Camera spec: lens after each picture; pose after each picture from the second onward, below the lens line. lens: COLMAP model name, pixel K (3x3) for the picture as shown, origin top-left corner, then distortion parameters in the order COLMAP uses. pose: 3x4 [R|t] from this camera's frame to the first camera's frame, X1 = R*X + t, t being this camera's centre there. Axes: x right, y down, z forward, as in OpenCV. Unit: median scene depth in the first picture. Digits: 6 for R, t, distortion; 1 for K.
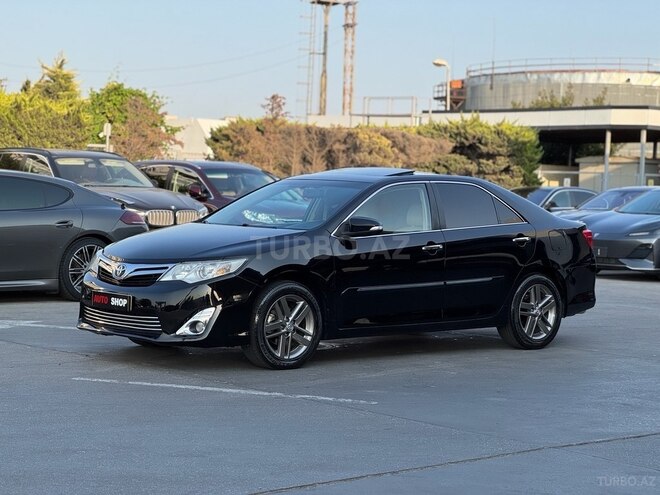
lens RADIAL K [[1485.5, 0, 325.7], [0, 1485.5, 245.2], [0, 0, 1]] dist [0.032144, 2.626461]
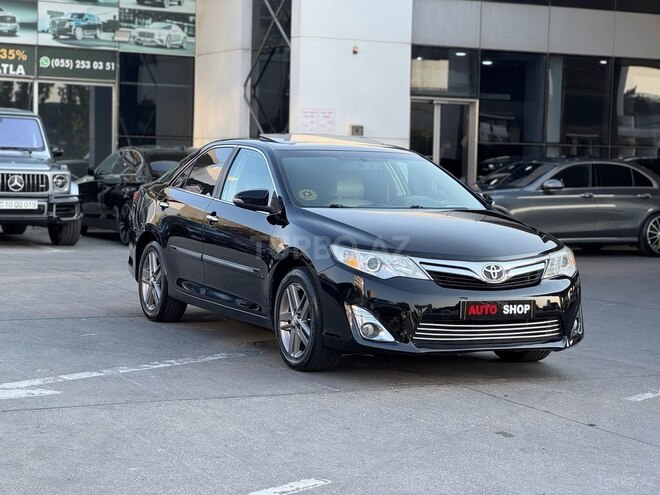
lens RADIAL K [[1485.5, 0, 325.7], [0, 1485.5, 245.2], [0, 0, 1]] dist [0.032144, 2.626461]
pose [[0.259603, -0.081401, 0.962279, -0.808017], [0.025208, 0.996673, 0.077510, -0.053820], [-0.965386, 0.004135, 0.260791, 0.748770]]
